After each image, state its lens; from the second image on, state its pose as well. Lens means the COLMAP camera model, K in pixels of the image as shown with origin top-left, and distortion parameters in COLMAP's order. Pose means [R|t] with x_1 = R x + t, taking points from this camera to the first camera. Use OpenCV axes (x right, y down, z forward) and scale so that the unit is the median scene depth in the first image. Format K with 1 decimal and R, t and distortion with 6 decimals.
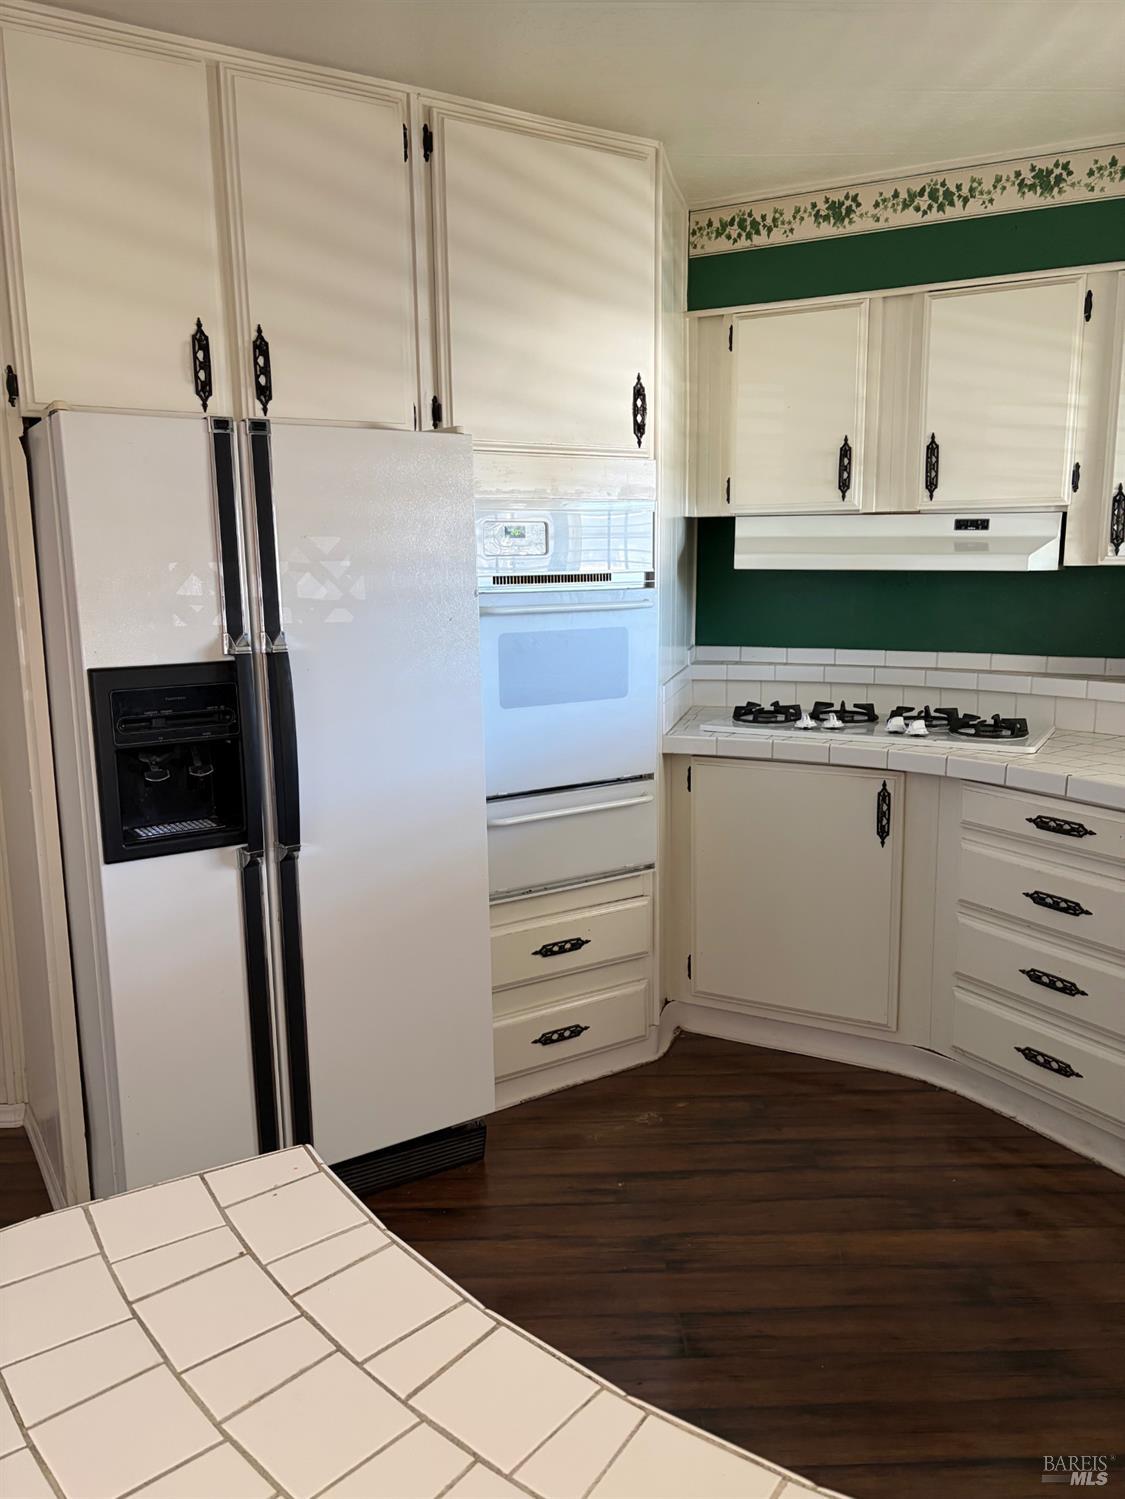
lens RADIAL K [[1142.3, 0, 555.8], [0, 1142.3, 760.8], [0, 0, 1]] dist [0.042253, -0.037642]
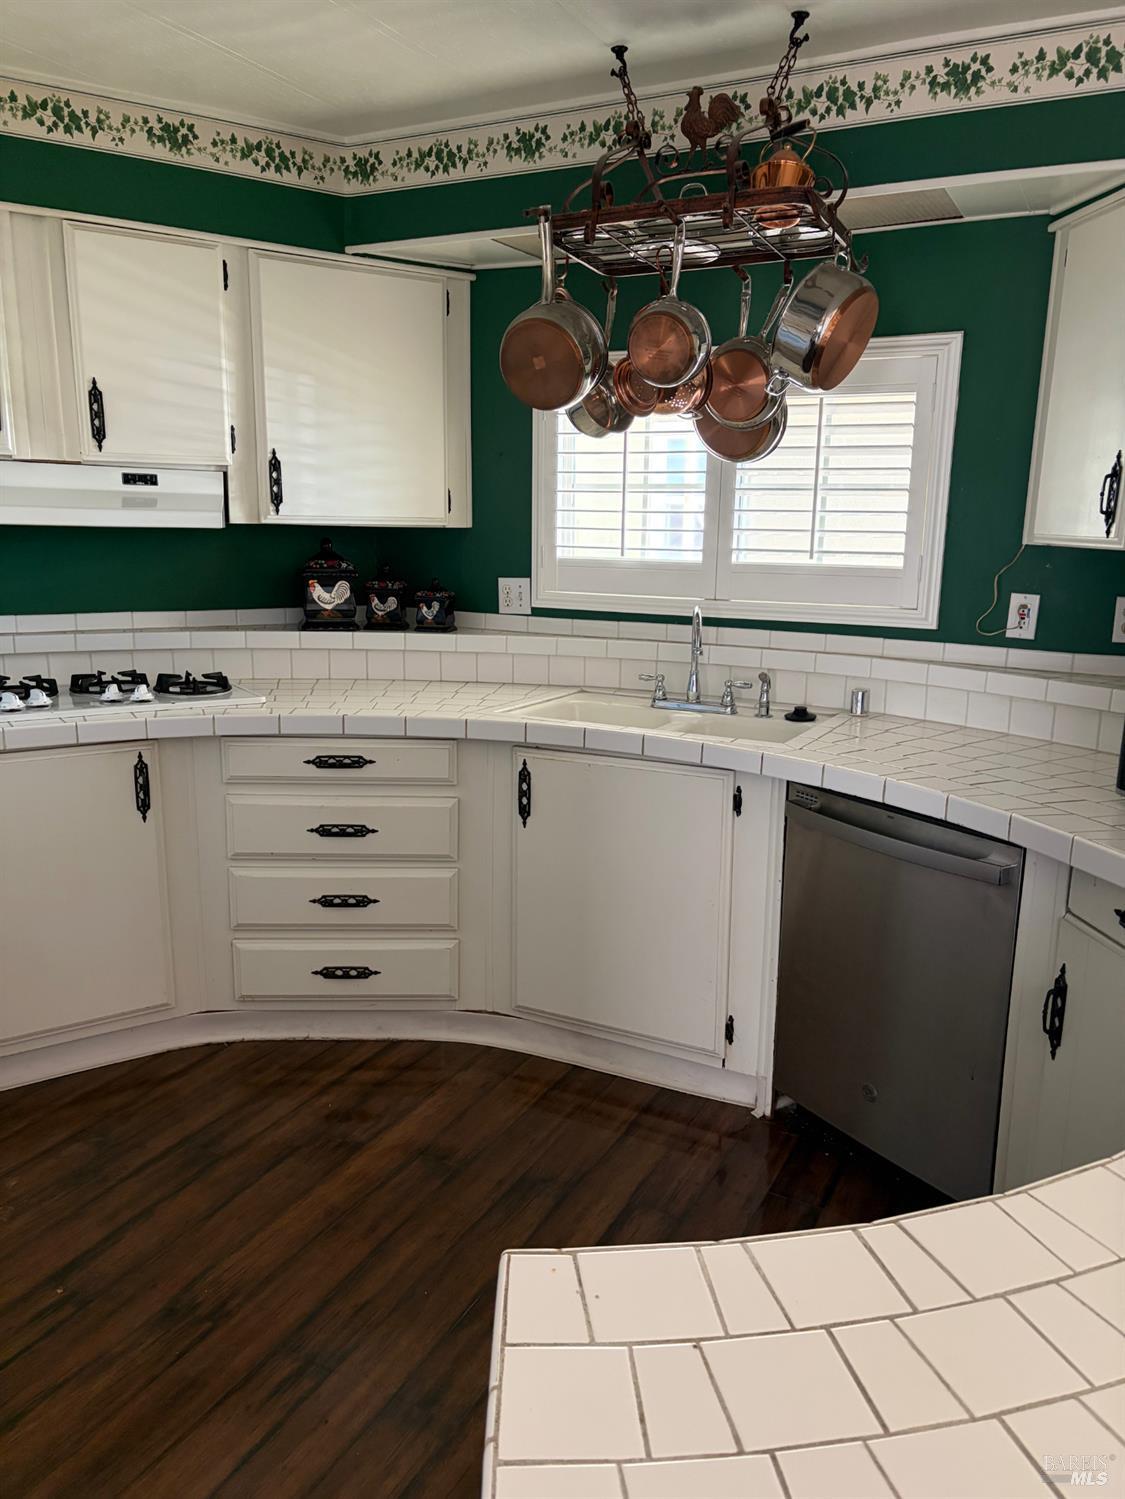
lens RADIAL K [[1142.3, 0, 582.9], [0, 1142.3, 756.0], [0, 0, 1]] dist [0.042253, -0.037642]
pose [[0.475837, -0.169384, 0.863069, -0.352019], [0.132013, 0.983919, 0.120319, -0.044694], [-0.869570, 0.056685, 0.490546, 0.219720]]
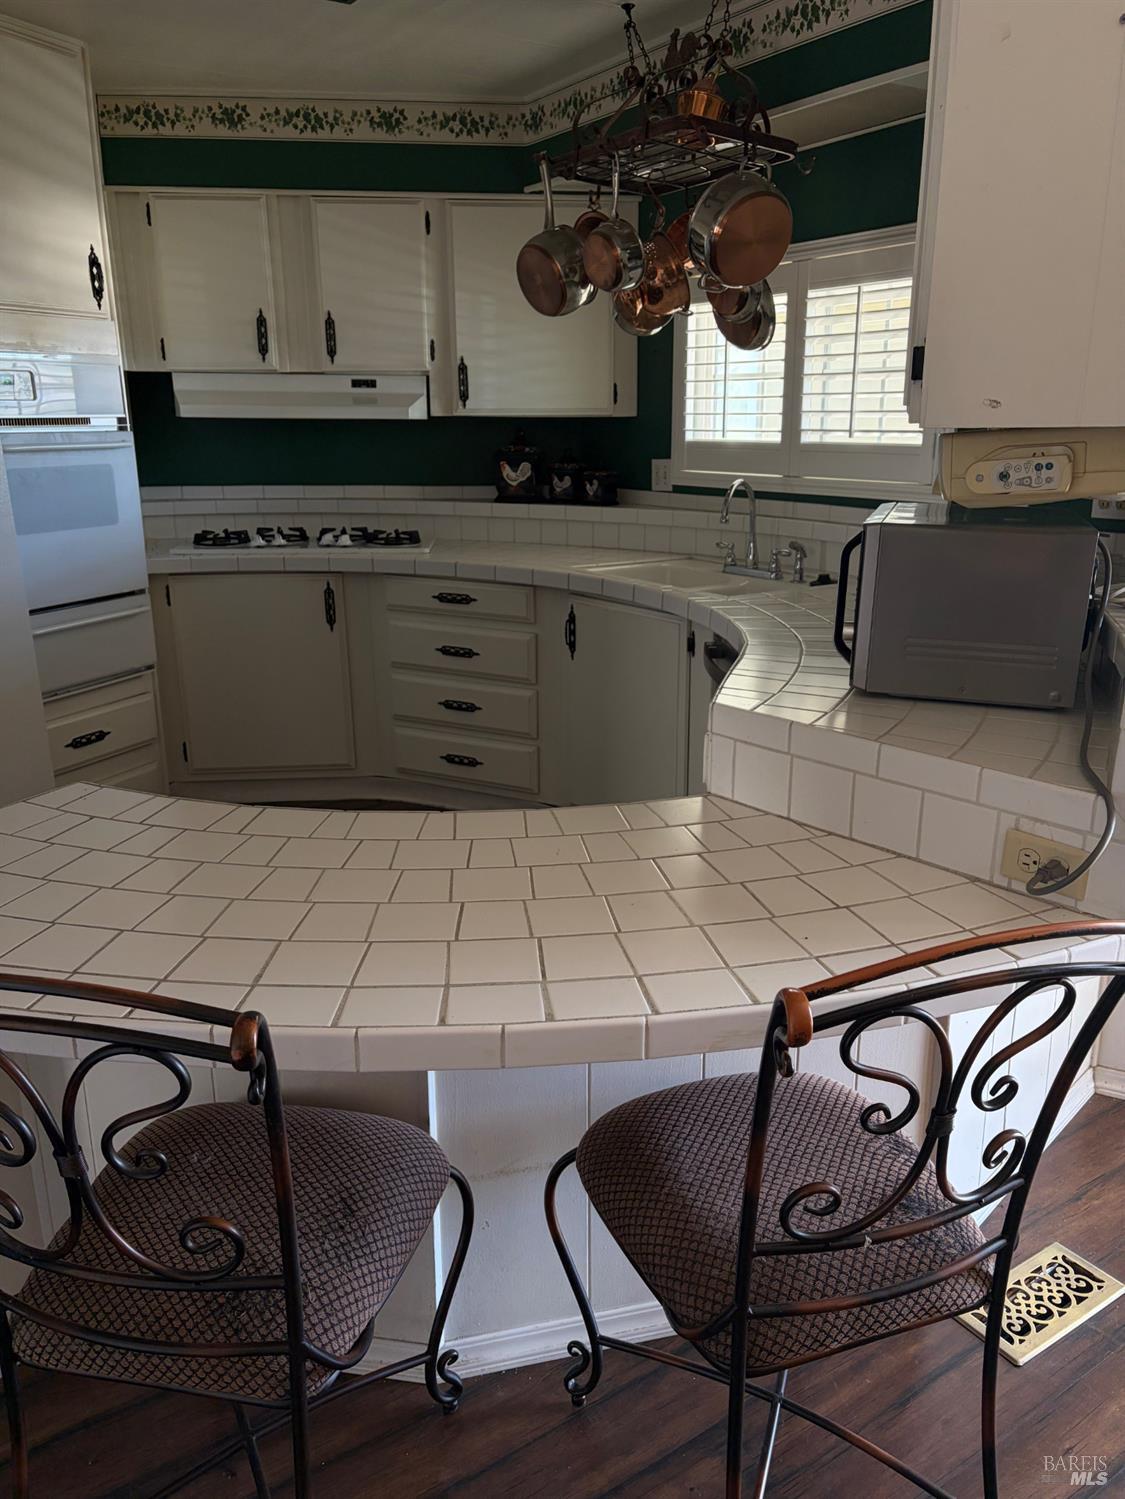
lens RADIAL K [[1142.3, 0, 561.5], [0, 1142.3, 738.4], [0, 0, 1]] dist [0.042253, -0.037642]
pose [[0.841991, -0.142617, 0.520299, -0.200509], [0.090044, 0.988048, 0.125112, 0.055455], [-0.531924, -0.058494, 0.844770, -0.272893]]
